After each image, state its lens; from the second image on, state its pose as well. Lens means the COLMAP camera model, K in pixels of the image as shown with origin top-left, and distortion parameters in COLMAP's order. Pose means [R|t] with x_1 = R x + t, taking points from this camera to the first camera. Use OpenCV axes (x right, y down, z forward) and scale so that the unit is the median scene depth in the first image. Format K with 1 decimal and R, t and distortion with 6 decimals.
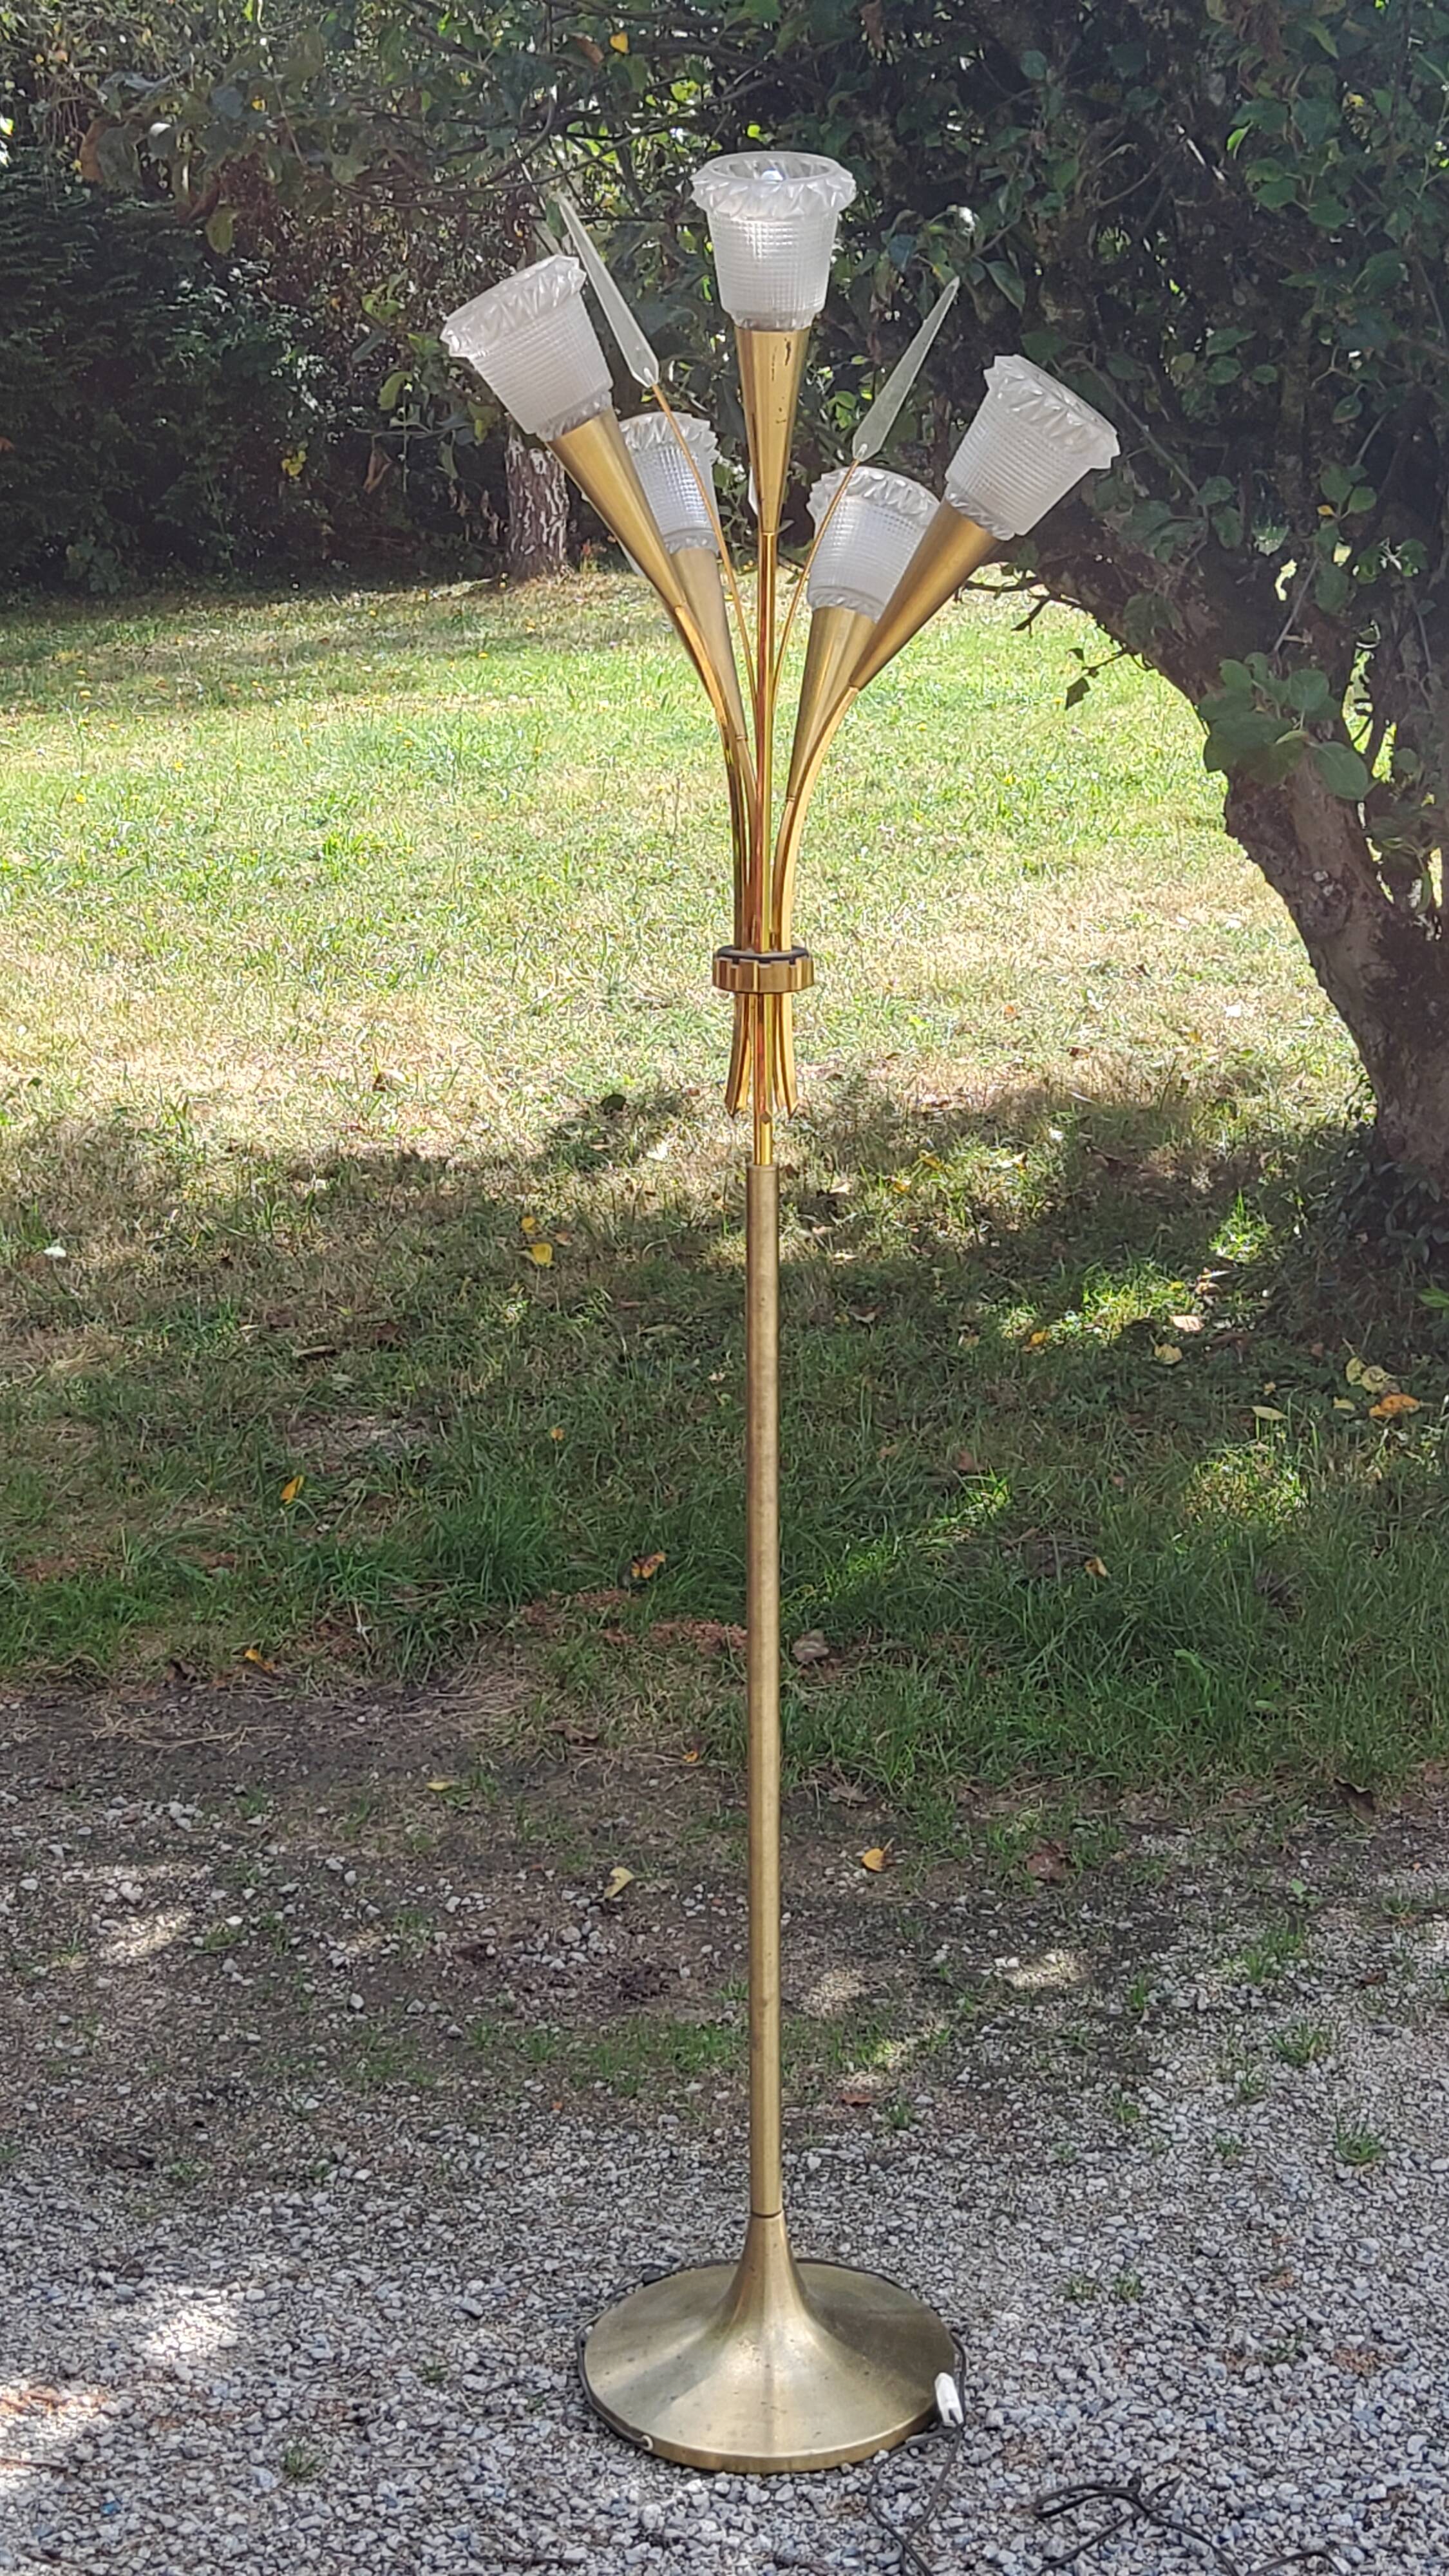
lens RADIAL K [[3871.2, 0, 736.1], [0, 3871.2, 1251.0], [0, 0, 1]] dist [0.177513, -0.464613]
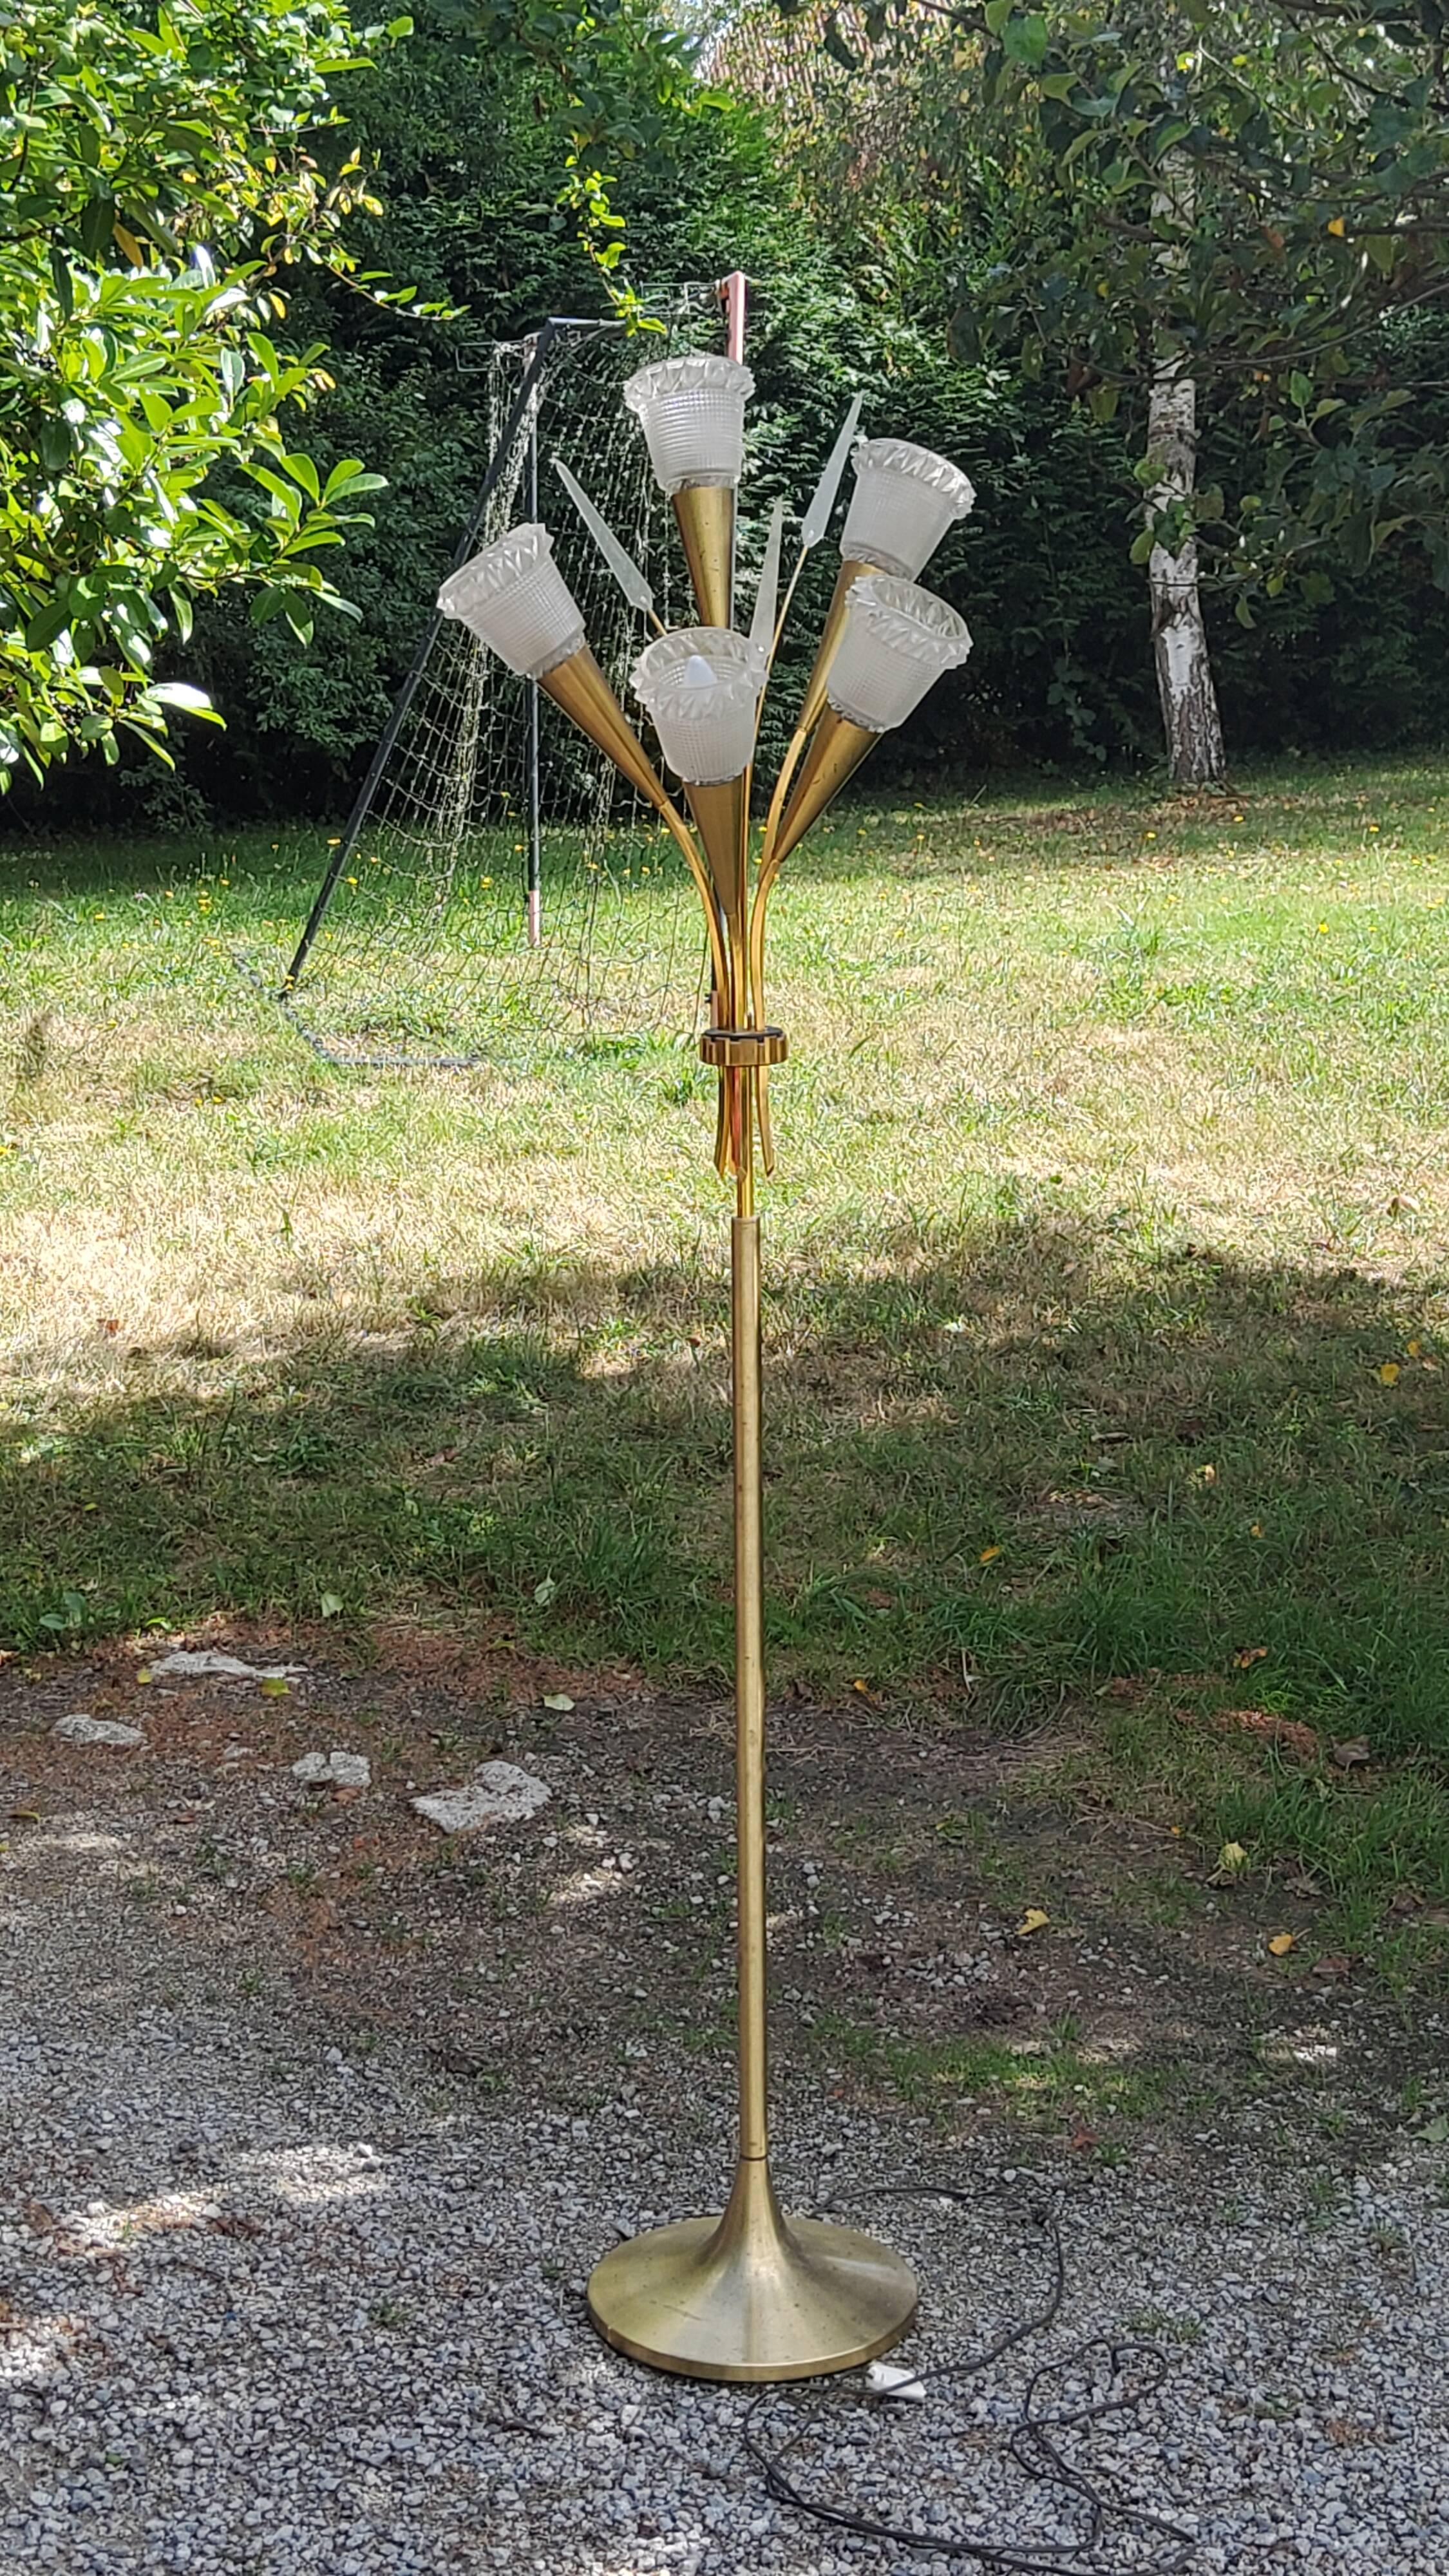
lens RADIAL K [[3871.2, 0, 736.1], [0, 3871.2, 1251.0], [0, 0, 1]] dist [0.177513, -0.464613]
pose [[0.913168, 0.088285, -0.397908, 0.322056], [-0.102092, 0.994682, -0.013599, 0.000005], [0.394591, 0.053041, 0.917325, -0.034030]]
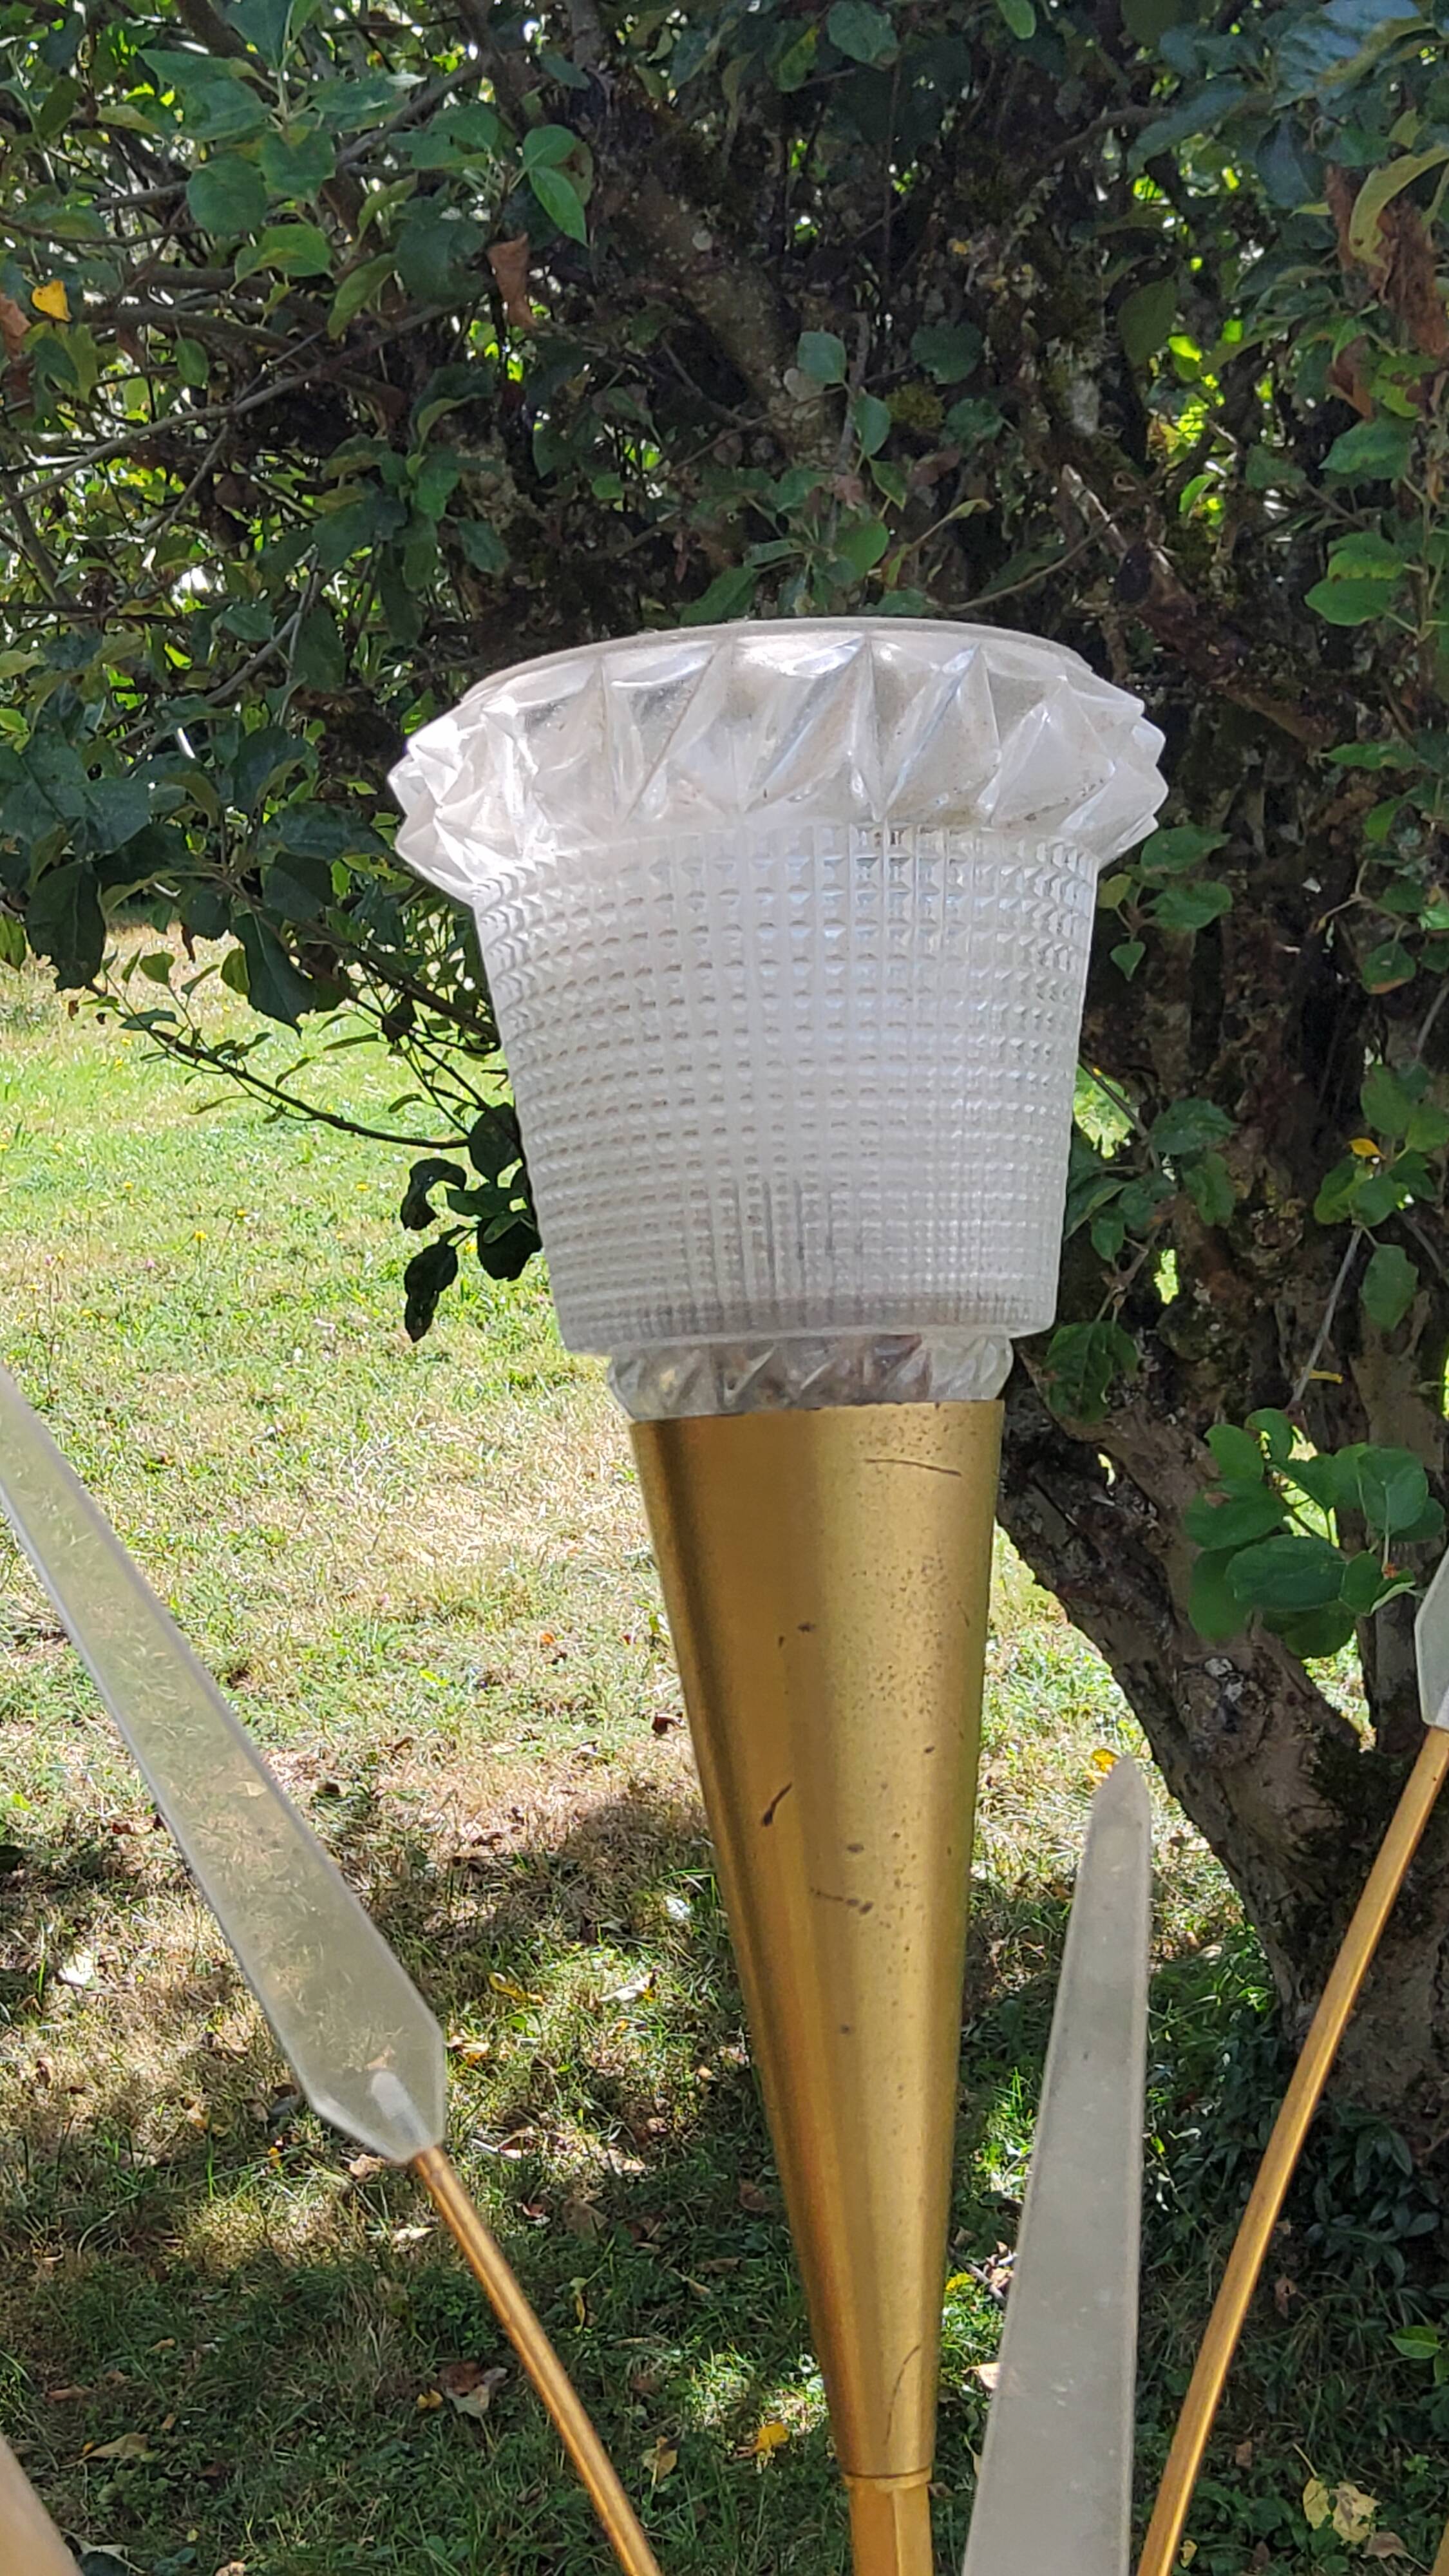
lens RADIAL K [[3865.8, 0, 738.2], [0, 3865.8, 1243.0], [0, 0, 1]] dist [0.170391, -0.469363]
pose [[0.984675, -0.024093, 0.172729, -0.038679], [0.037972, 0.996269, -0.077500, -0.168458], [-0.170217, 0.082871, 0.981916, 0.585674]]
